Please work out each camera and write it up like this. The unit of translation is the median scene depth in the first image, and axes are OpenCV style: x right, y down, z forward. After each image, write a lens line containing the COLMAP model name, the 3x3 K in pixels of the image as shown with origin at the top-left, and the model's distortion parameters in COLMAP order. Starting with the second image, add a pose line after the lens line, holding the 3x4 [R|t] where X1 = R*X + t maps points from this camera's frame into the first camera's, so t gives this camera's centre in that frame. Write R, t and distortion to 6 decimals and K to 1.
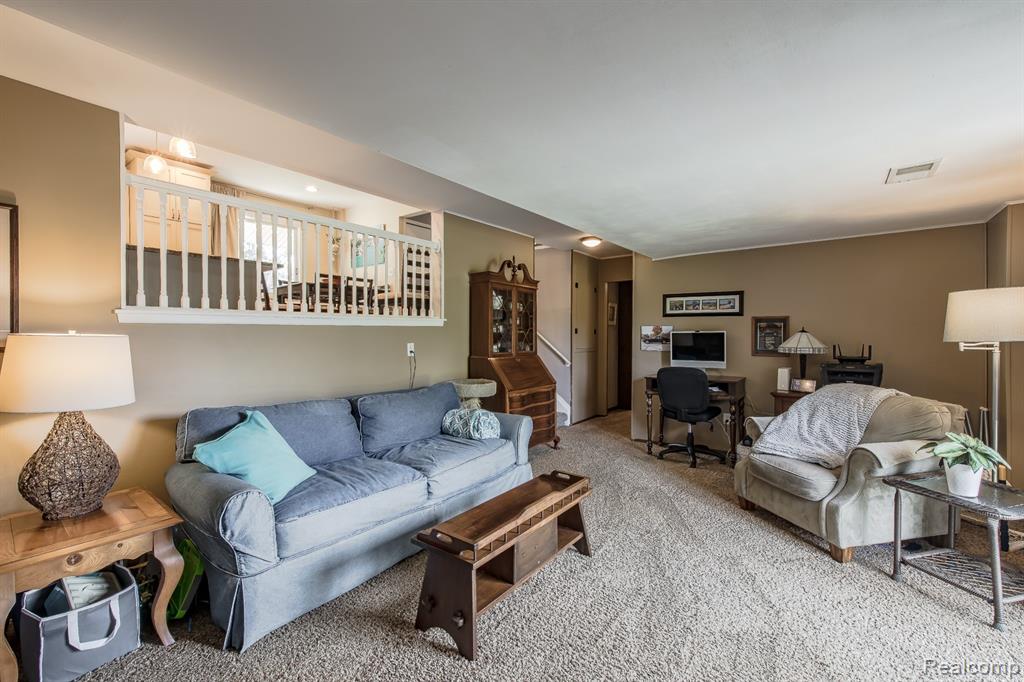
lens RADIAL K [[439.2, 0, 510.0], [0, 439.2, 339.0], [0, 0, 1]] dist [0.002329, 0.000013]
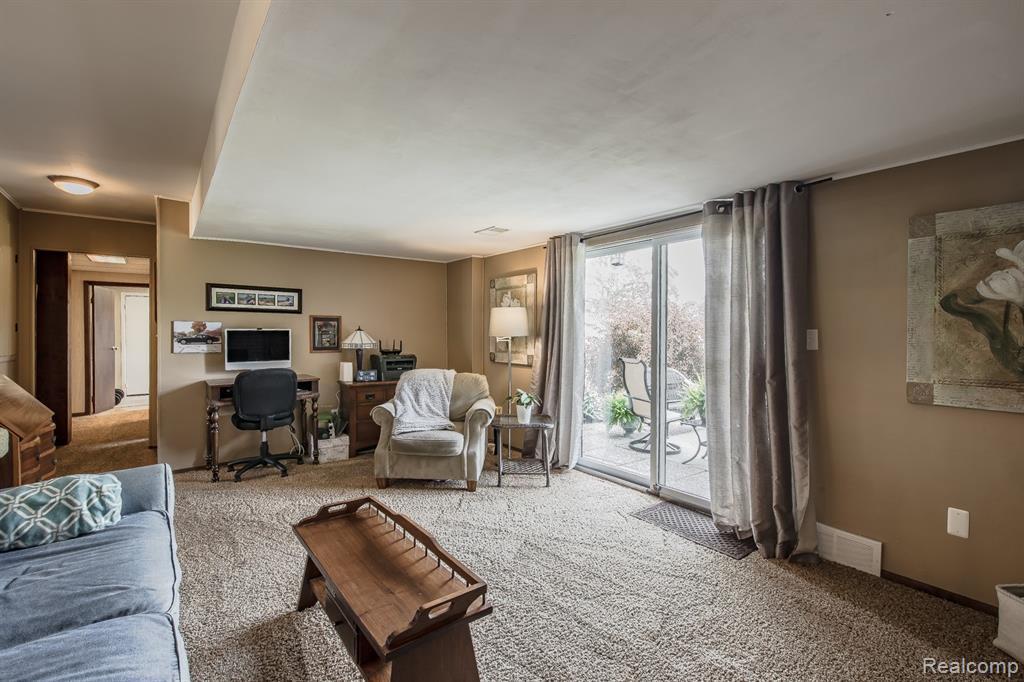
lens RADIAL K [[439.2, 0, 510.0], [0, 439.2, 339.0], [0, 0, 1]] dist [0.002329, 0.000013]
pose [[0.267574, -0.012541, 0.963456, -0.340951], [0.009896, 0.999898, 0.010267, -0.000858], [-0.963487, 0.006787, 0.267671, 0.290553]]
